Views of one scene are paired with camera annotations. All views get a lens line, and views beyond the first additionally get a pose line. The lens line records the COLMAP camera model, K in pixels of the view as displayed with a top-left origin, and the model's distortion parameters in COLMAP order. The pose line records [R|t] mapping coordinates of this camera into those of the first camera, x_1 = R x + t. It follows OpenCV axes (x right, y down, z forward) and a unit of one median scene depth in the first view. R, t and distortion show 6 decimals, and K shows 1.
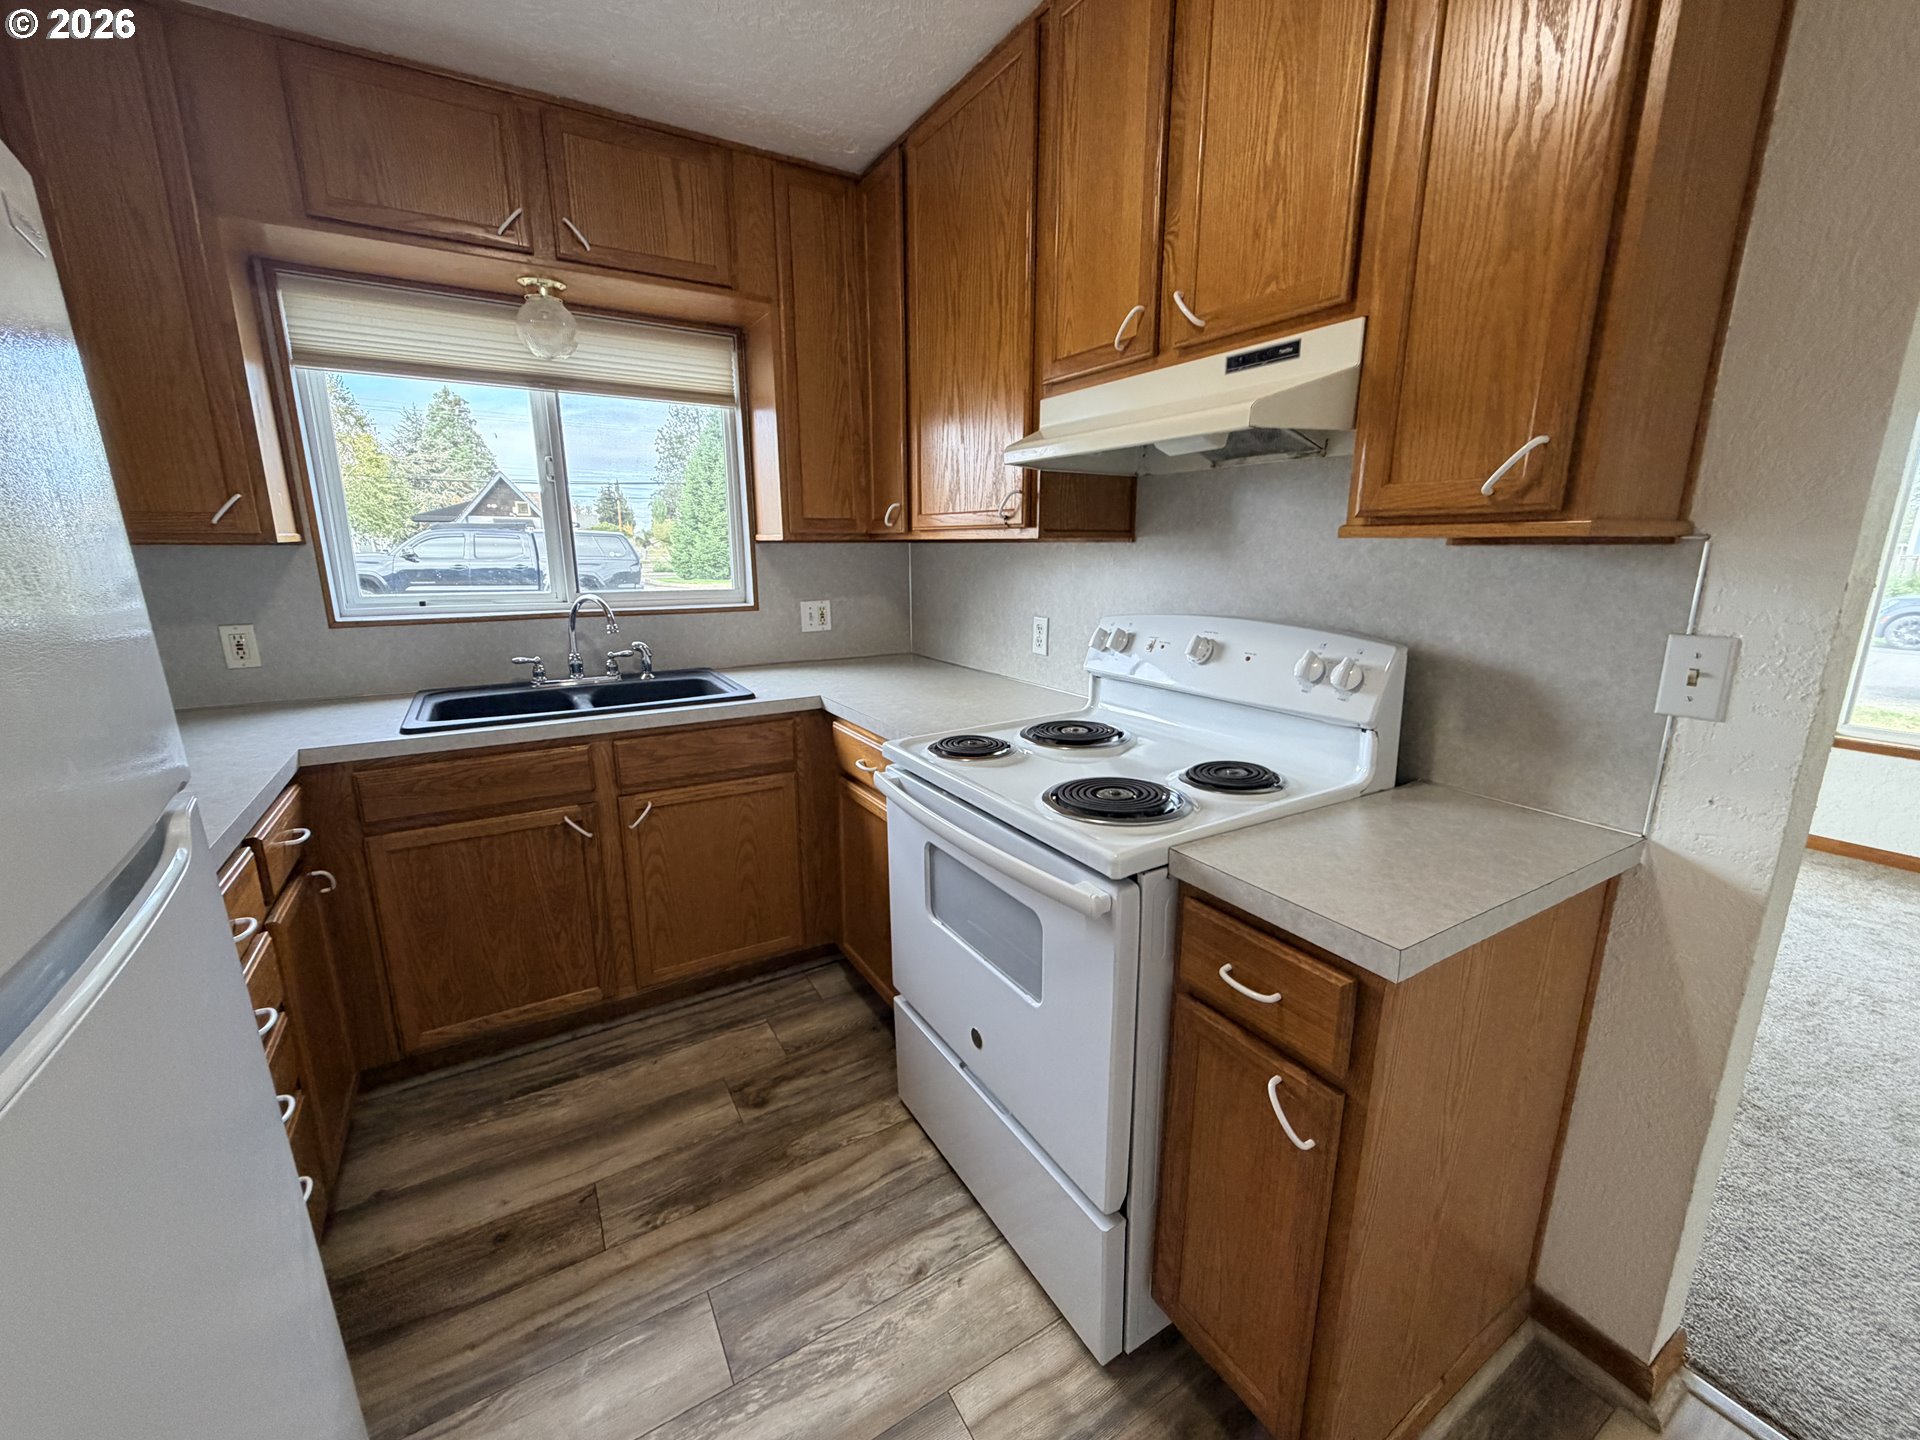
lens RADIAL K [[764.5, 0, 955.7], [0, 764.5, 722.1], [0, 0, 1]] dist [-0.001027, 0.000097]
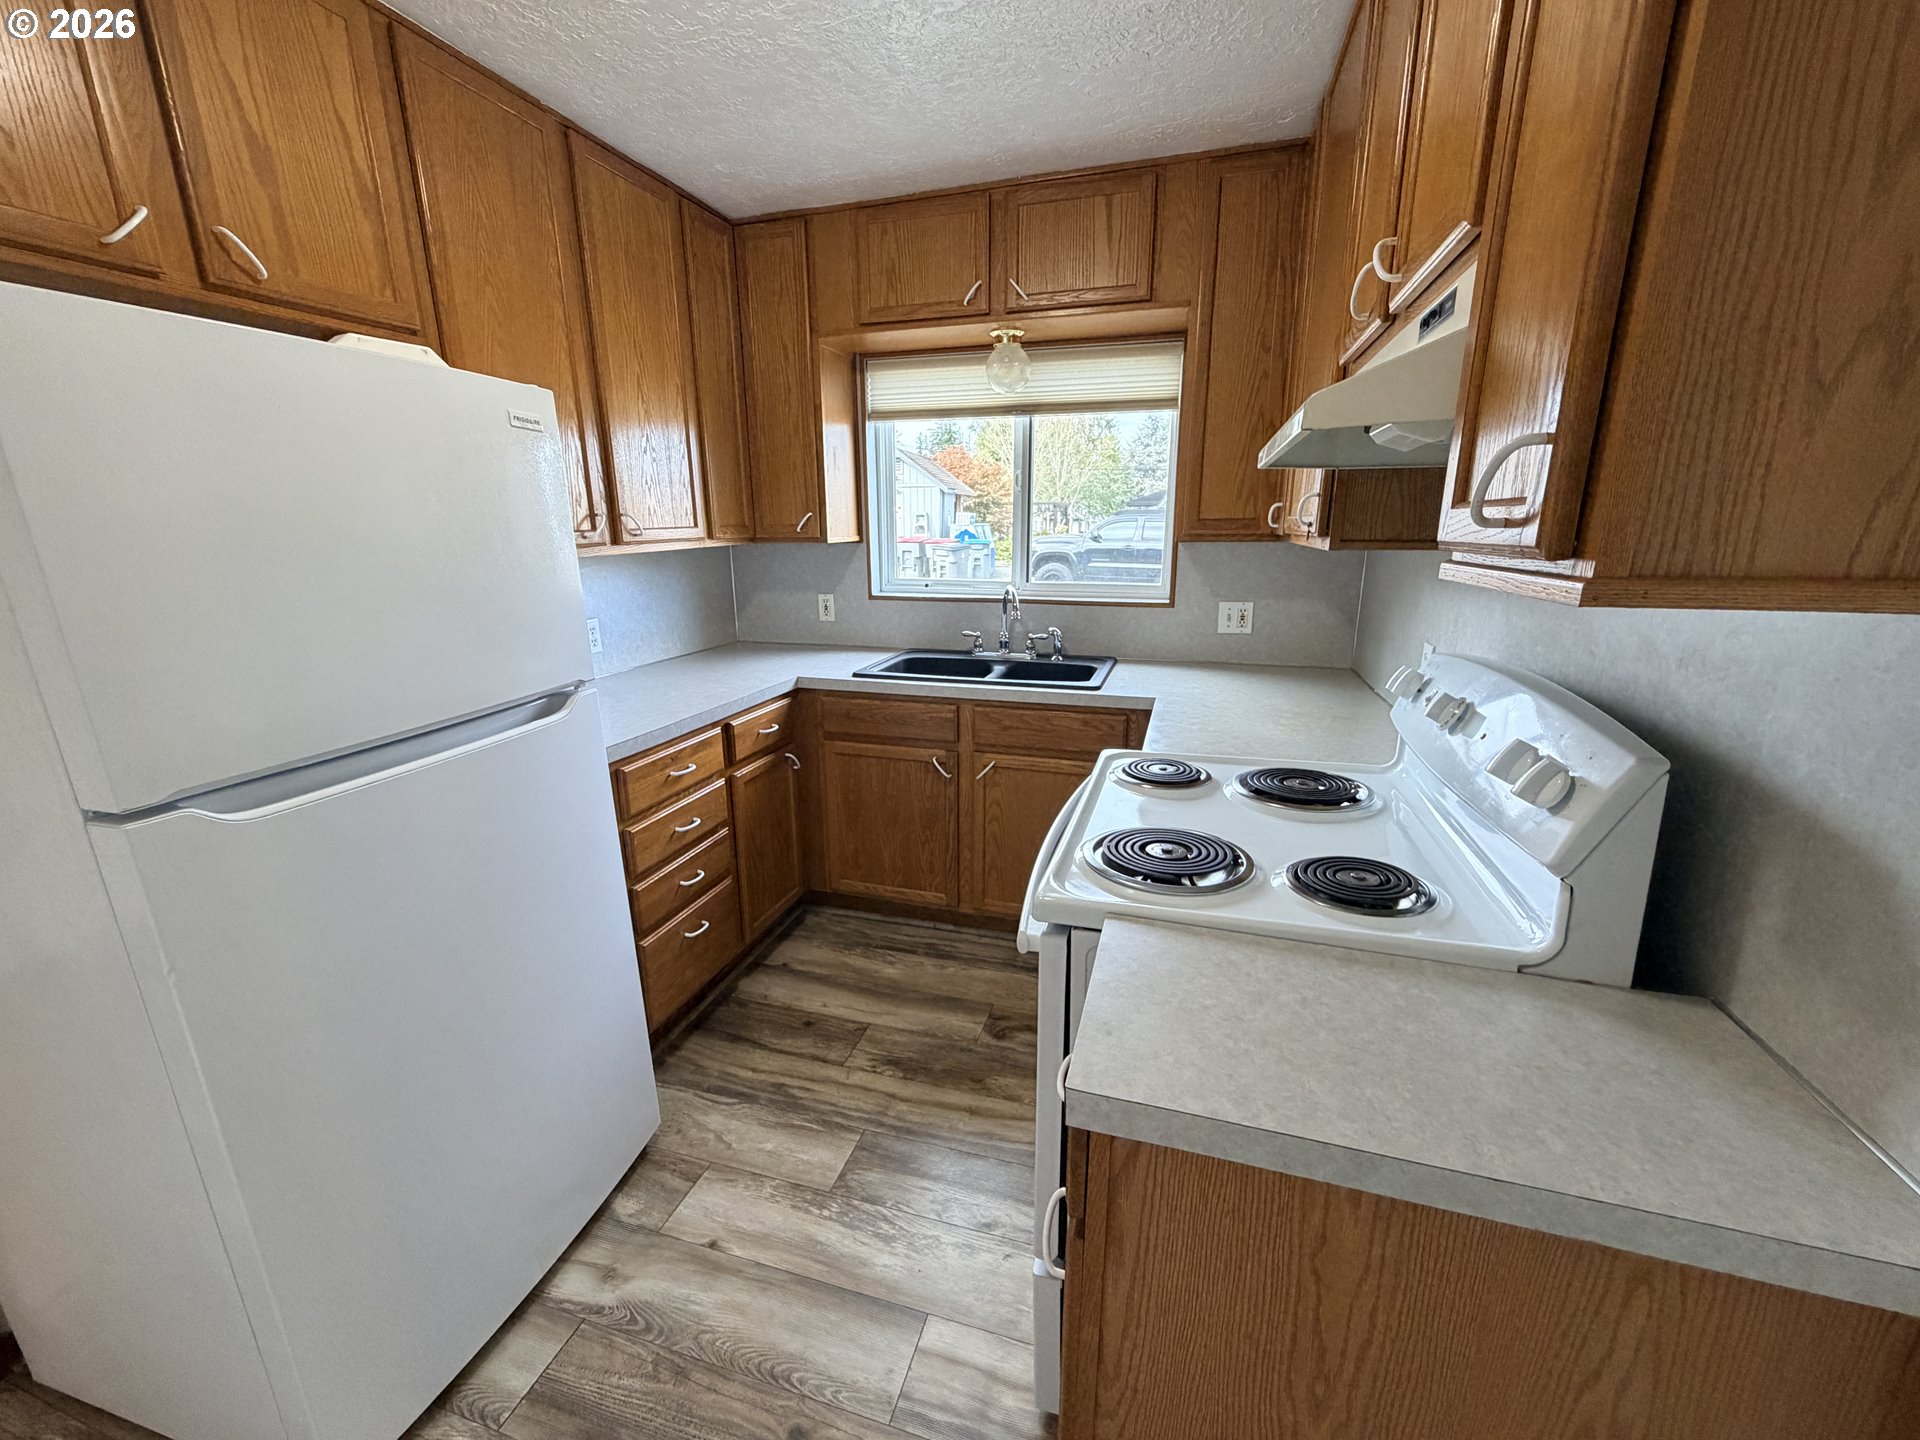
lens RADIAL K [[764.5, 0, 960.1], [0, 764.5, 722.3], [0, 0, 1]] dist [-0.001027, 0.000097]
pose [[0.670621, 0.182407, -0.719024, 0.451310], [-0.163729, 0.981788, 0.096359, -0.068045], [0.723505, 0.053105, 0.688273, 0.138790]]
